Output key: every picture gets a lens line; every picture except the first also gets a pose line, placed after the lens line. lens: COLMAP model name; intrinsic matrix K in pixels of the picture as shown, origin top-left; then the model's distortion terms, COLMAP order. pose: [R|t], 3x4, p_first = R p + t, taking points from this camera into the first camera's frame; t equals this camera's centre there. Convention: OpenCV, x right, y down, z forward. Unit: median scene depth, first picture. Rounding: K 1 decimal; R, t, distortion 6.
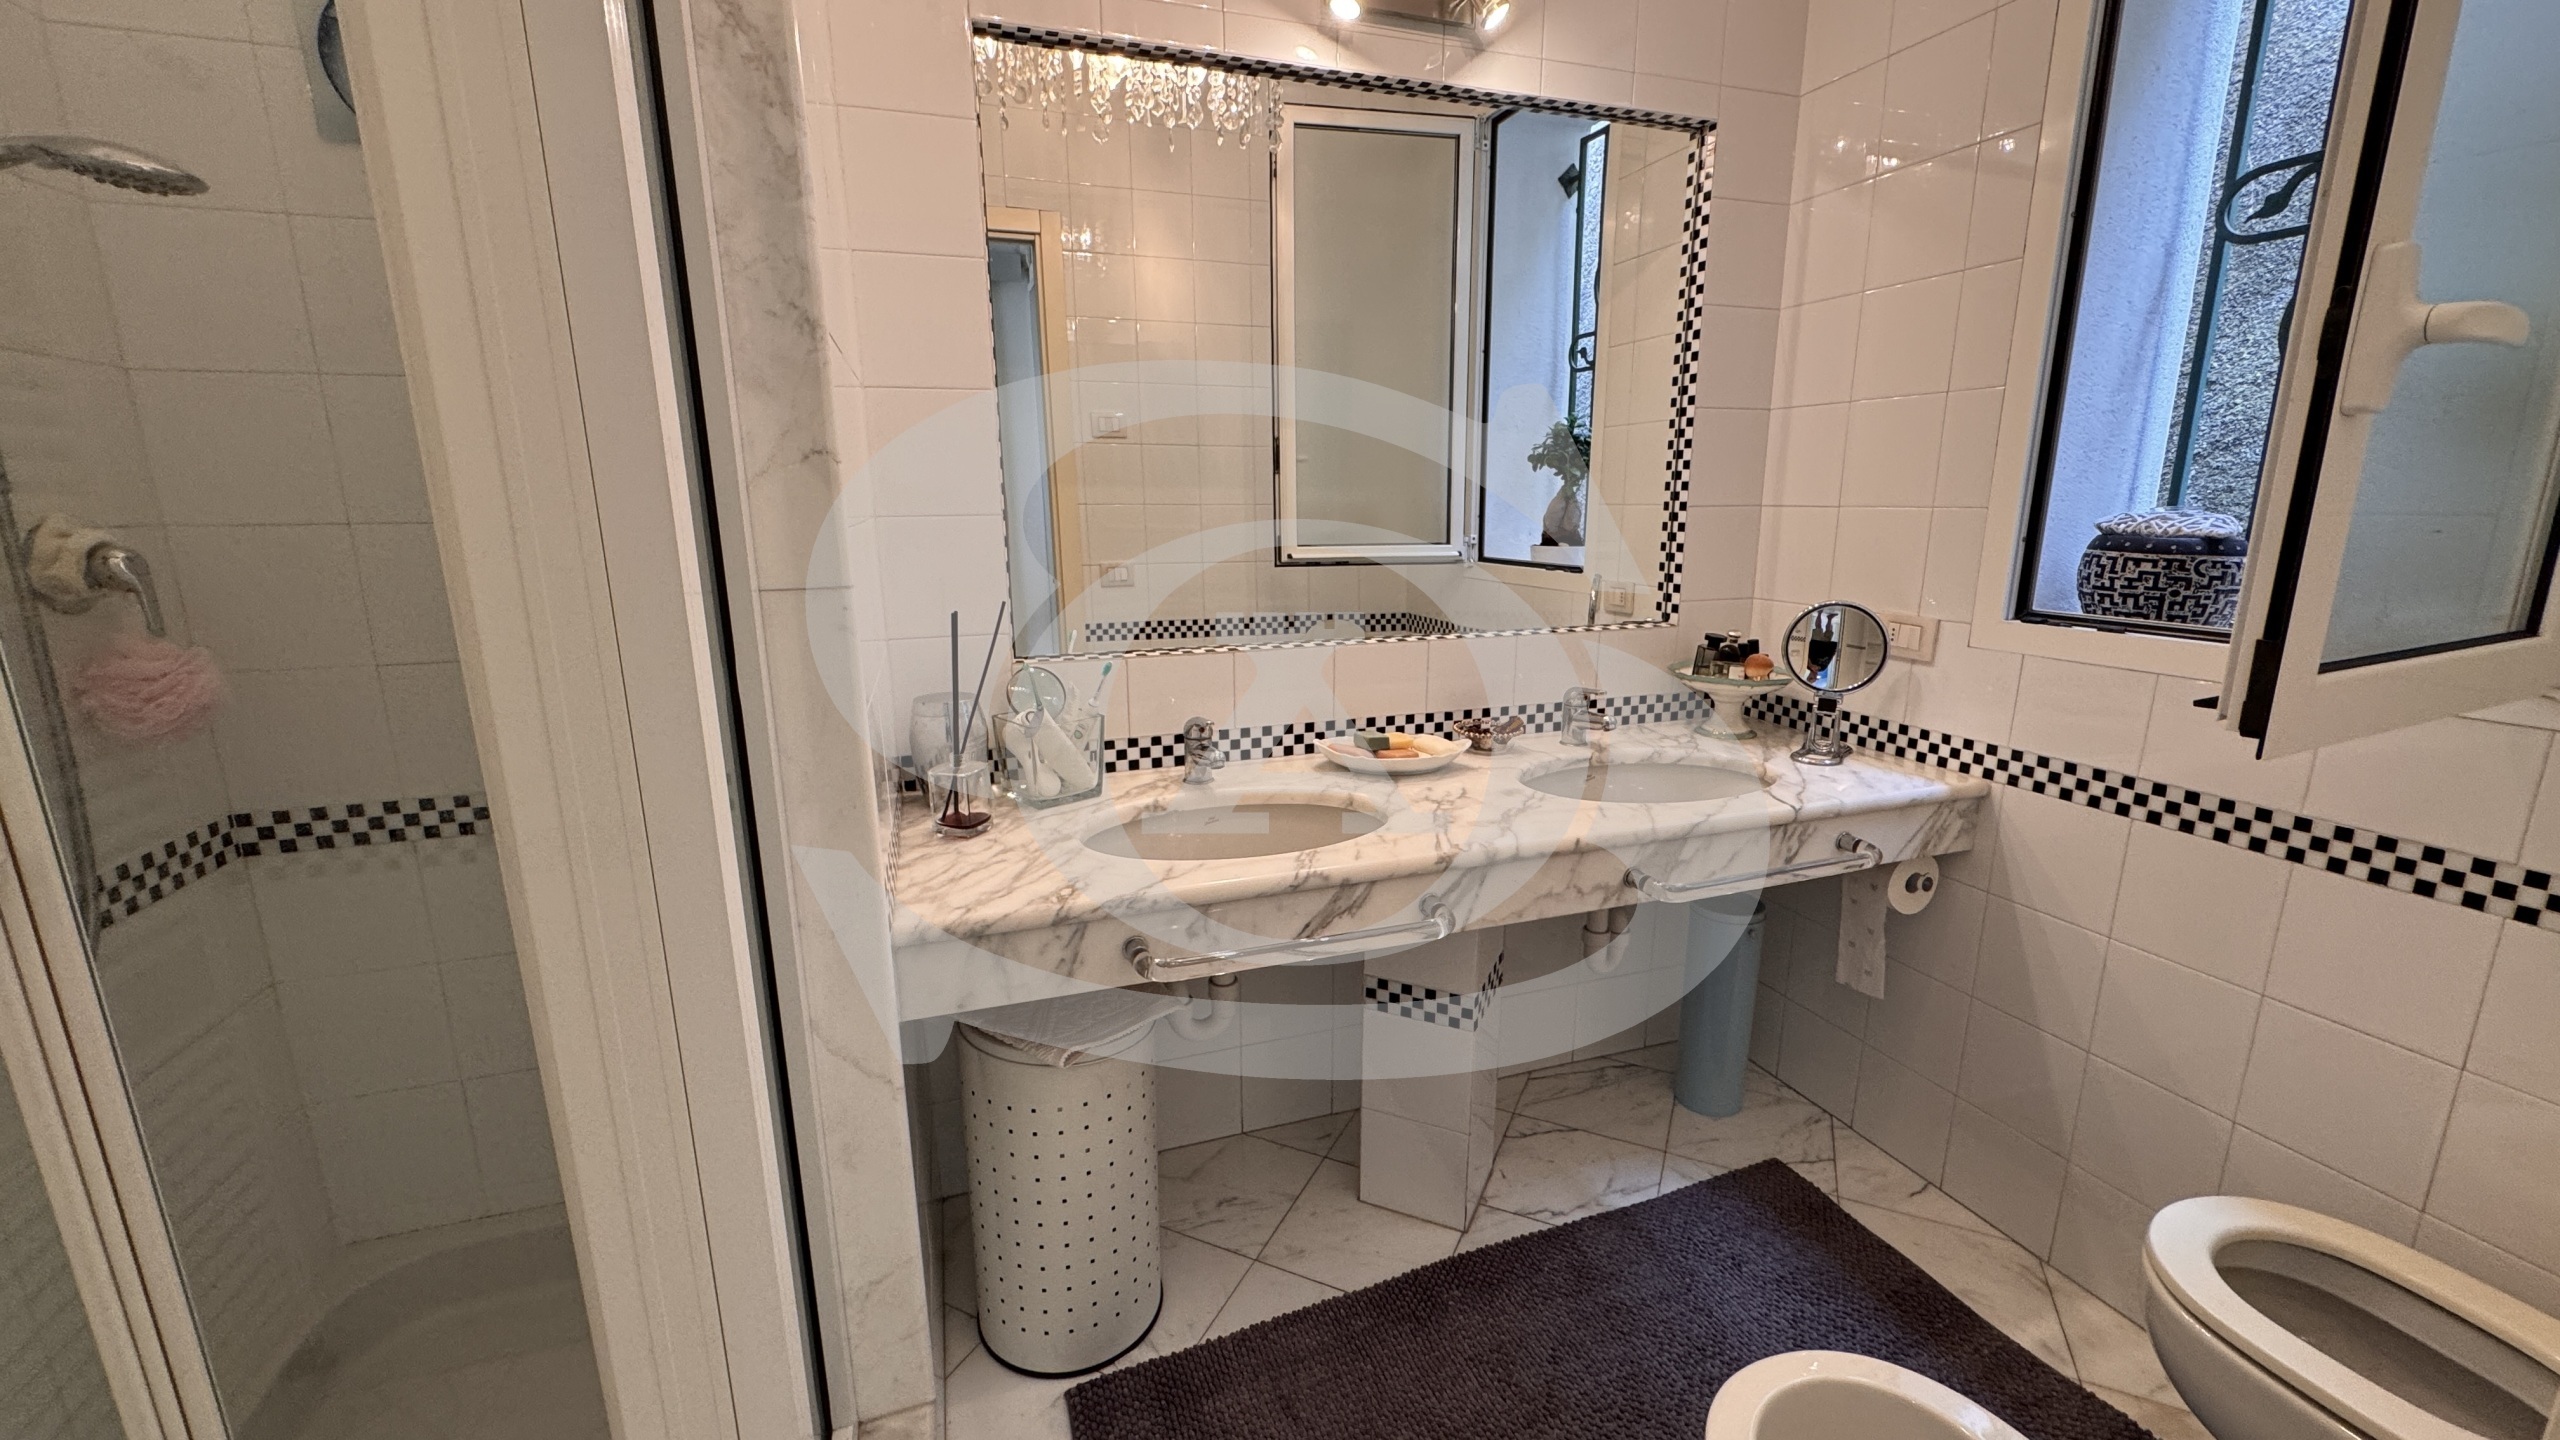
lens RADIAL K [[1019.5, 0, 1280.0], [0, 1019.5, 720.0], [0, 0, 1]] dist [-0.001291, 0.000367]
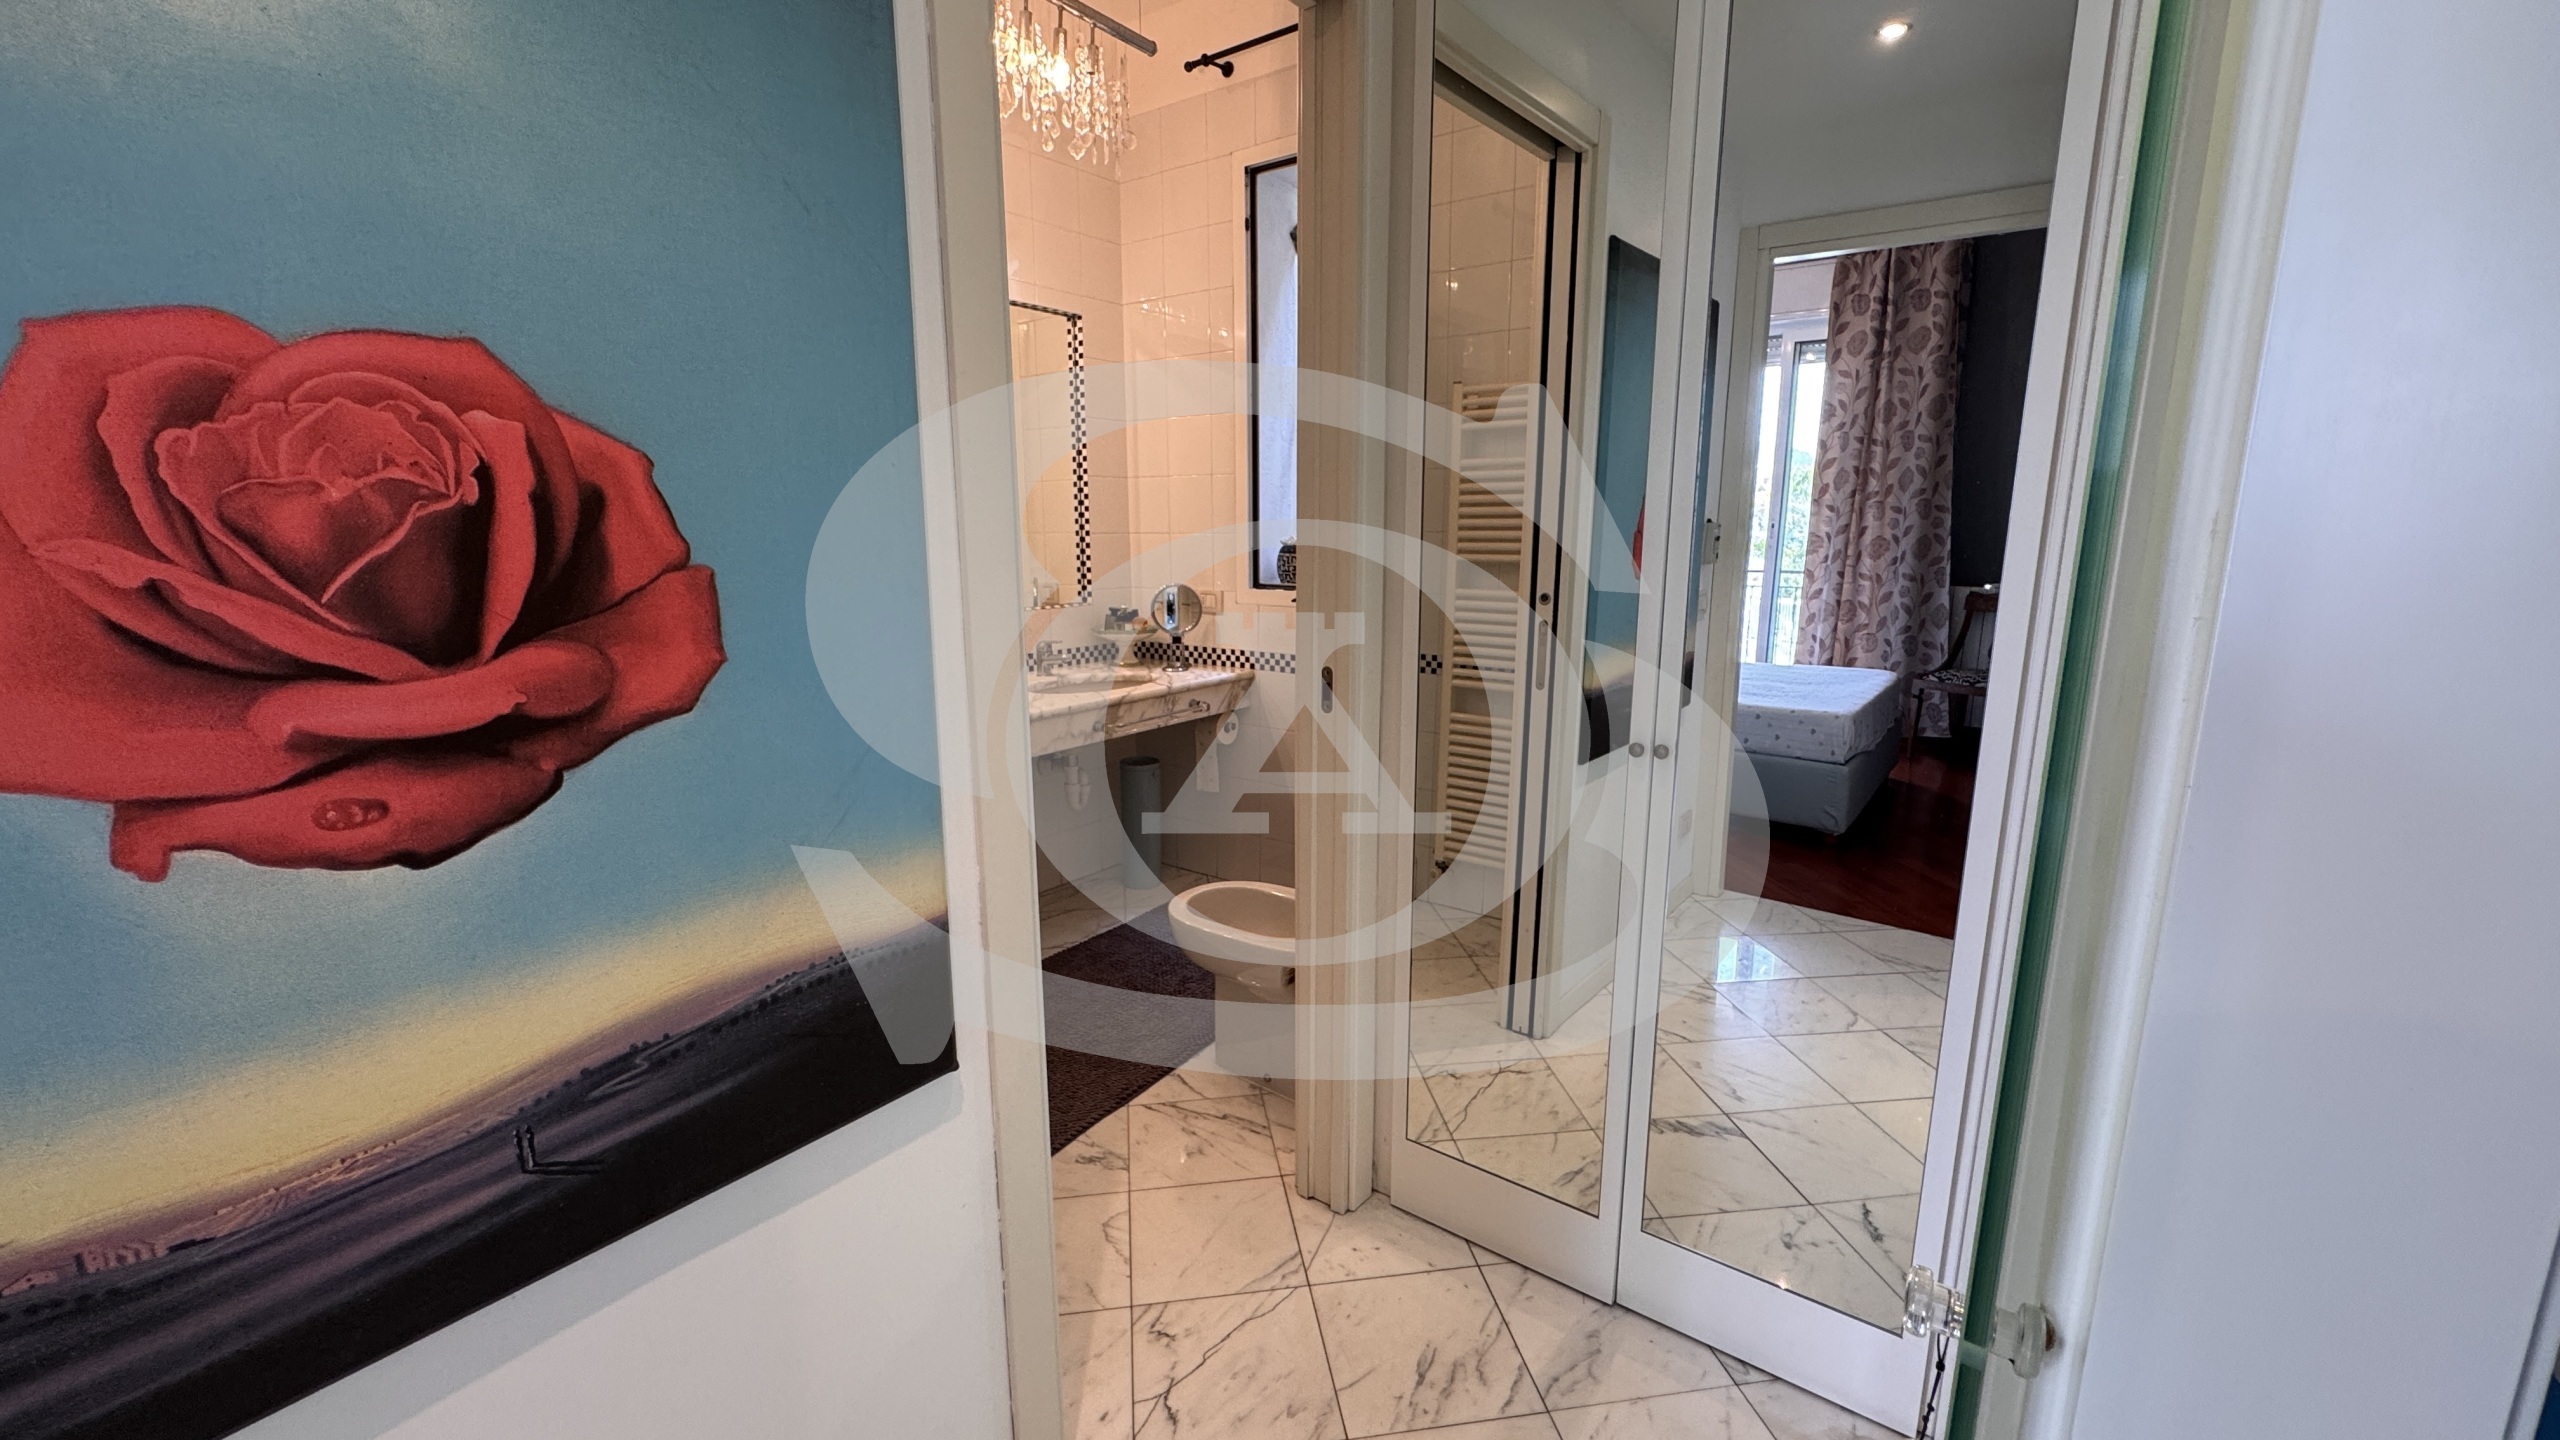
lens RADIAL K [[1033.5, 0, 1280.0], [0, 1033.5, 720.0], [0, 0, 1]] dist [-0.001444, 0.000109]
pose [[0.824018, -0.099712, 0.557721, -0.359914], [0.119546, 0.992828, 0.000877, 0.147610], [-0.553808, 0.065951, 0.830028, -0.634261]]
